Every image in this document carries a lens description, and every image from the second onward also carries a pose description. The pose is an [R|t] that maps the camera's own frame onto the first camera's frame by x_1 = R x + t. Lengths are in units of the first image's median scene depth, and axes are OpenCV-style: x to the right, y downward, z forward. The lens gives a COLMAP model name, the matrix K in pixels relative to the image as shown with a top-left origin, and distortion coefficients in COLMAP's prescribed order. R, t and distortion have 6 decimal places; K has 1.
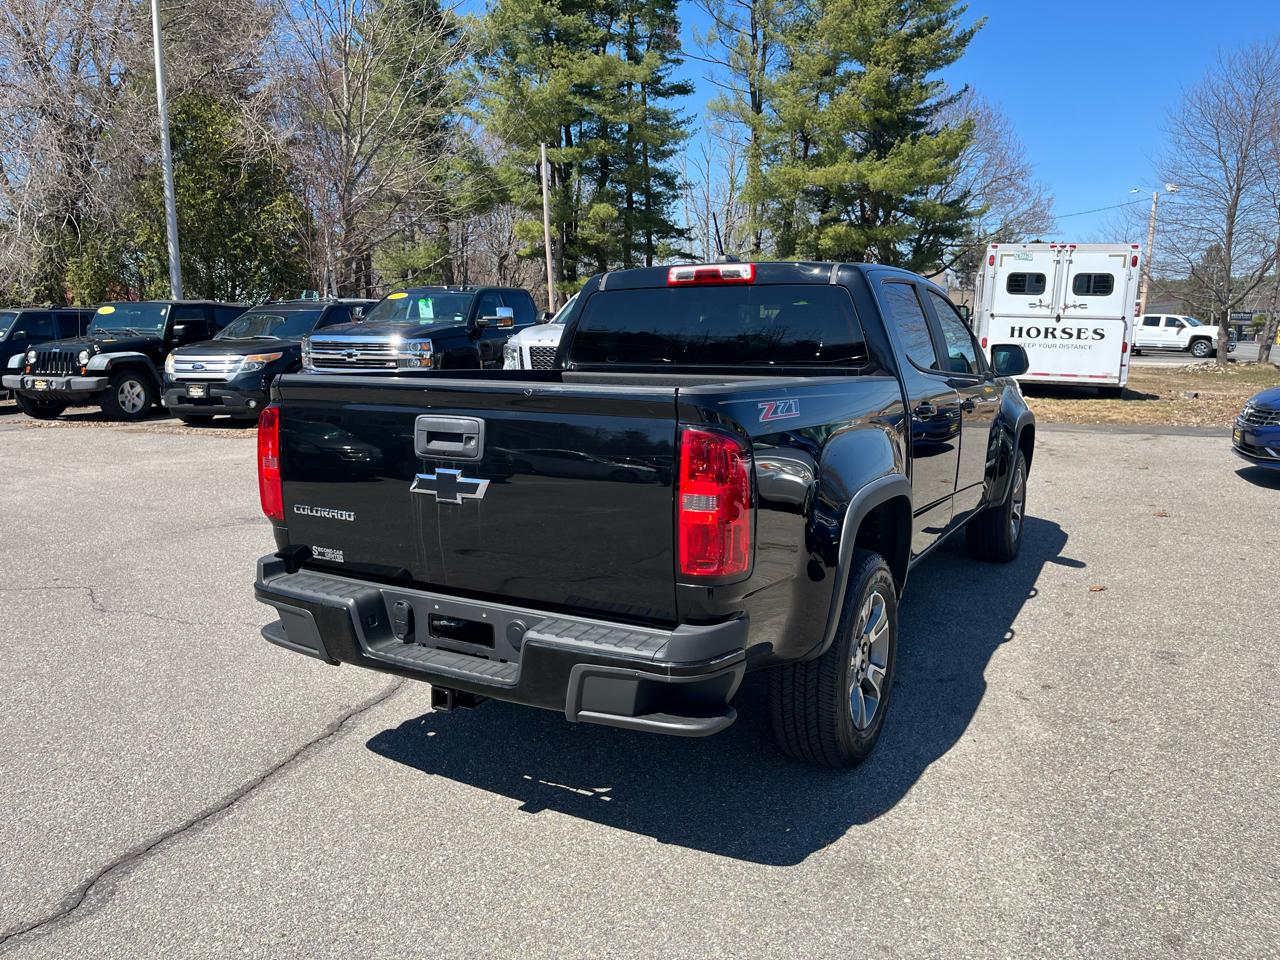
lens RADIAL K [[969.3, 0, 629.5], [0, 969.3, 465.0], [0, 0, 1]] dist [0.063523, -0.085566]
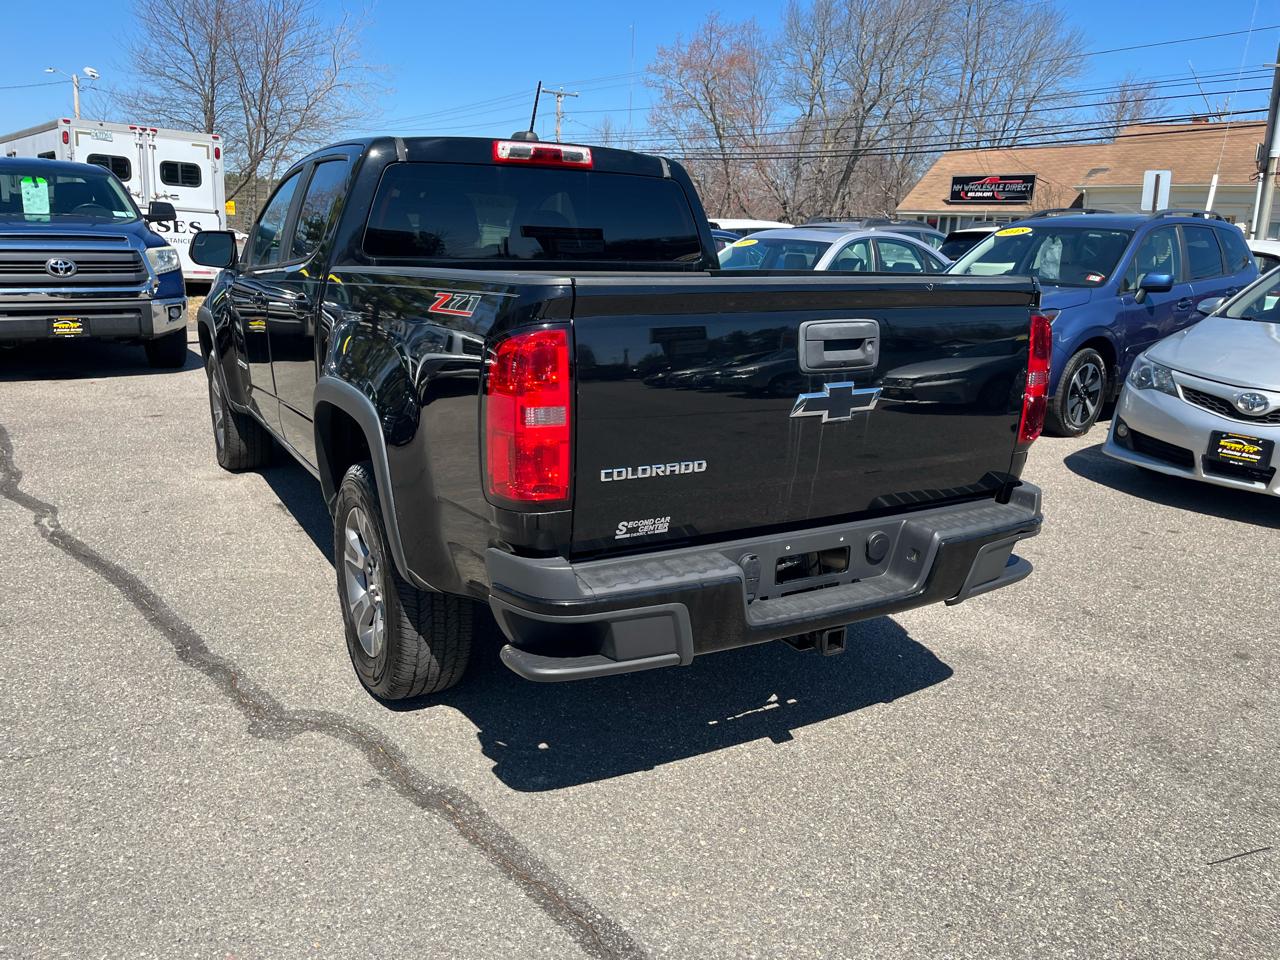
lens RADIAL K [[969.3, 0, 649.9], [0, 969.3, 487.5], [0, 0, 1]] dist [0.063523, -0.085566]
pose [[0.500919, -0.201236, 0.841774, -0.196818], [0.094189, 0.979492, 0.178110, -0.014328], [-0.860354, -0.009933, 0.509600, 0.135790]]
